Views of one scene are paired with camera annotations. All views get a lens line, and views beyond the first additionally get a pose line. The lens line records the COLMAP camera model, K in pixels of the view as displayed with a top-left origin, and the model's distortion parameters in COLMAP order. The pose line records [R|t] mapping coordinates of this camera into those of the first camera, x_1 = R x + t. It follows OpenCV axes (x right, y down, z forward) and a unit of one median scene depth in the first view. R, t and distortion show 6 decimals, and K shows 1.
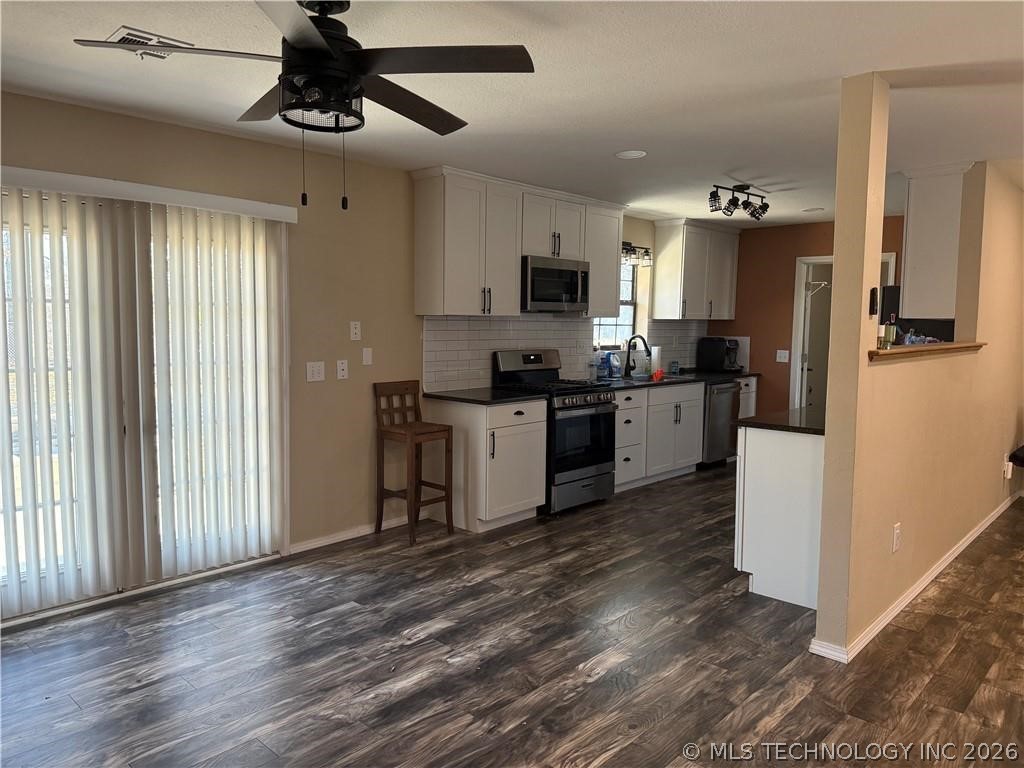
lens RADIAL K [[713.2, 0, 507.0], [0, 713.2, 385.5], [0, 0, 1]] dist [0.167645, -0.305172]
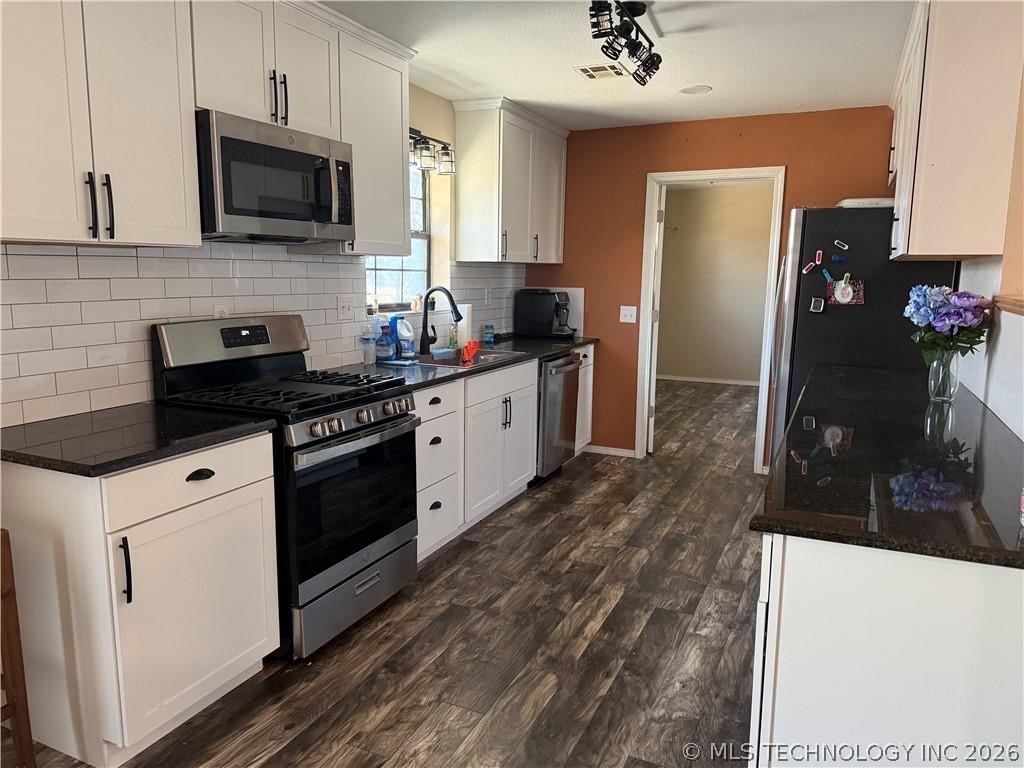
lens RADIAL K [[713.2, 0, 507.0], [0, 713.2, 385.5], [0, 0, 1]] dist [0.167645, -0.305172]
pose [[0.949575, -0.052060, 0.309187, 0.047810], [0.030165, 0.996714, 0.075181, -0.033358], [-0.312085, -0.062063, 0.948025, 0.434629]]
